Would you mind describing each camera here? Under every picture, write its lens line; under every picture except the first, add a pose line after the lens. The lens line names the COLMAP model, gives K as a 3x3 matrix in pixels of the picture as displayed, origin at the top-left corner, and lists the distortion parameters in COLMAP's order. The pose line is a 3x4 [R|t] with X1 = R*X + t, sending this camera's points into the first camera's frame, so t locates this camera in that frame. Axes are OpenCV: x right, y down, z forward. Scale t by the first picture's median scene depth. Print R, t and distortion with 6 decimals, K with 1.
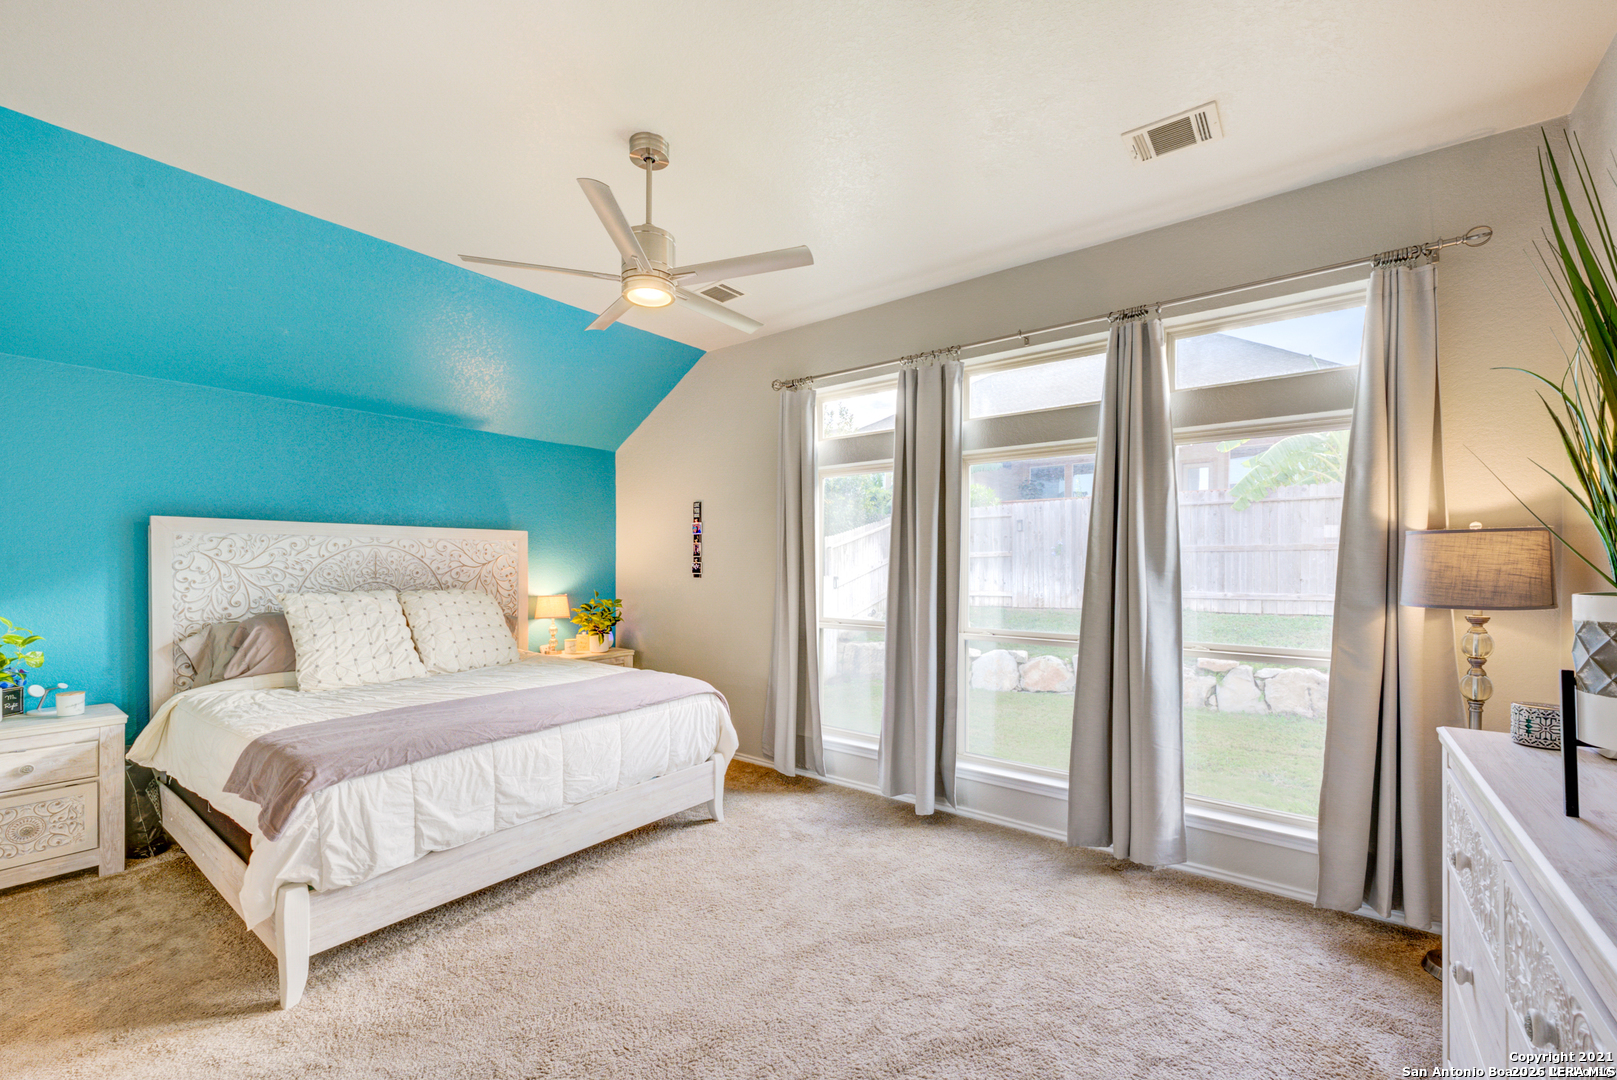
lens RADIAL K [[657.6, 0, 804.9], [0, 657.6, 560.8], [0, 0, 1]] dist [0.009649, -0.000416]
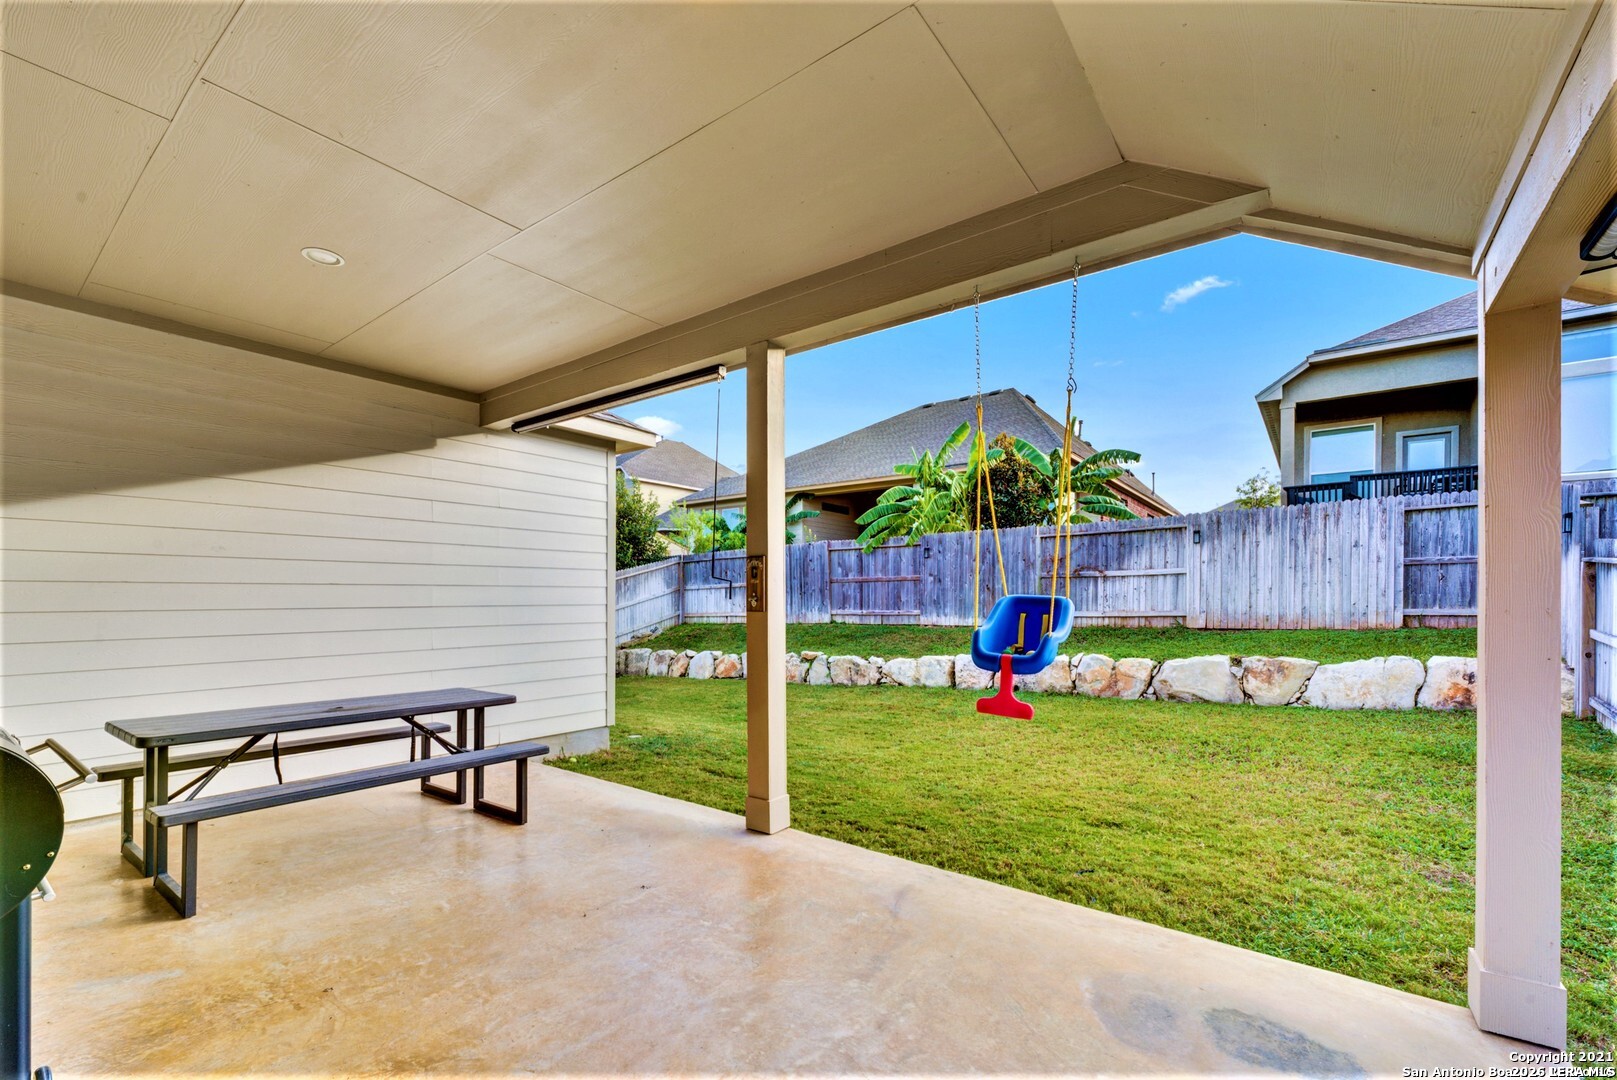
lens RADIAL K [[687.6, 0, 777.9], [0, 687.6, 601.0], [0, 0, 1]] dist [0.011517, -0.000166]
pose [[0.999872, -0.001409, -0.015934, 0.496798], [0.001469, 0.999992, 0.003779, 0.022132], [0.015928, -0.003802, 0.999866, -0.517435]]
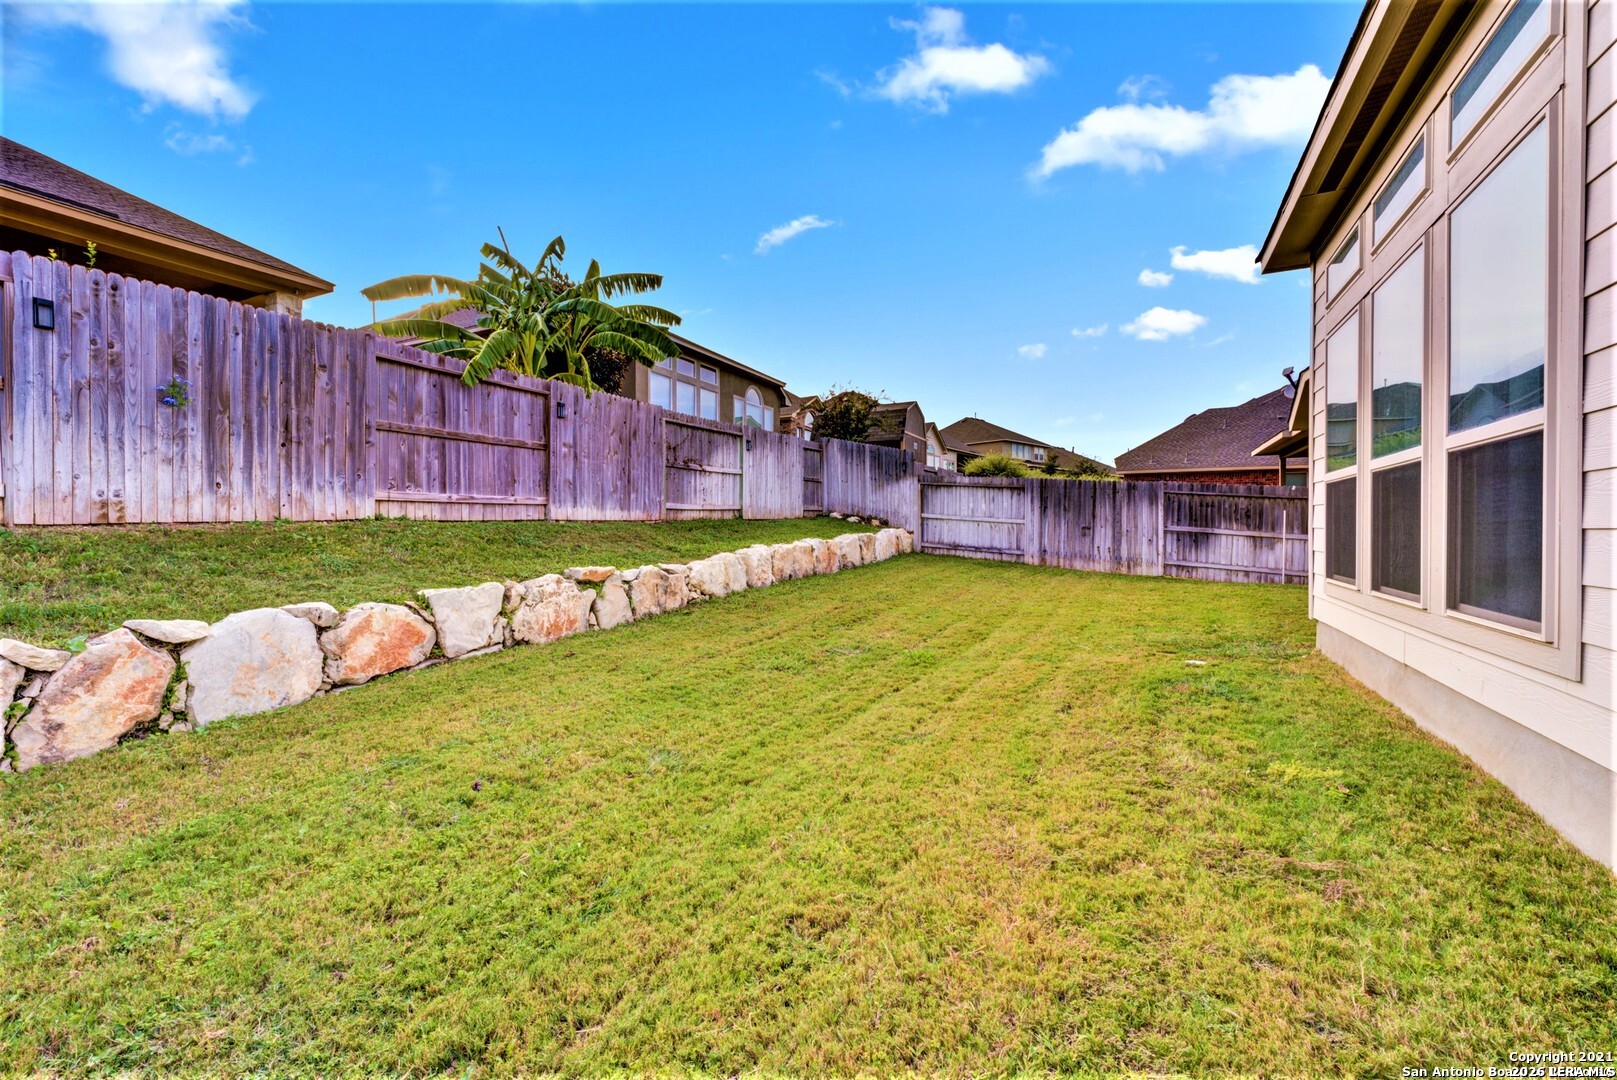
lens RADIAL K [[668.9, 0, 815.5], [0, 668.9, 529.9], [0, 0, 1]] dist [0.011977, -0.000112]
pose [[-0.195206, -0.005313, 0.980748, -0.186402], [-0.001266, 0.999986, 0.005165, 0.087099], [-0.980761, -0.000234, -0.195210, 0.775860]]
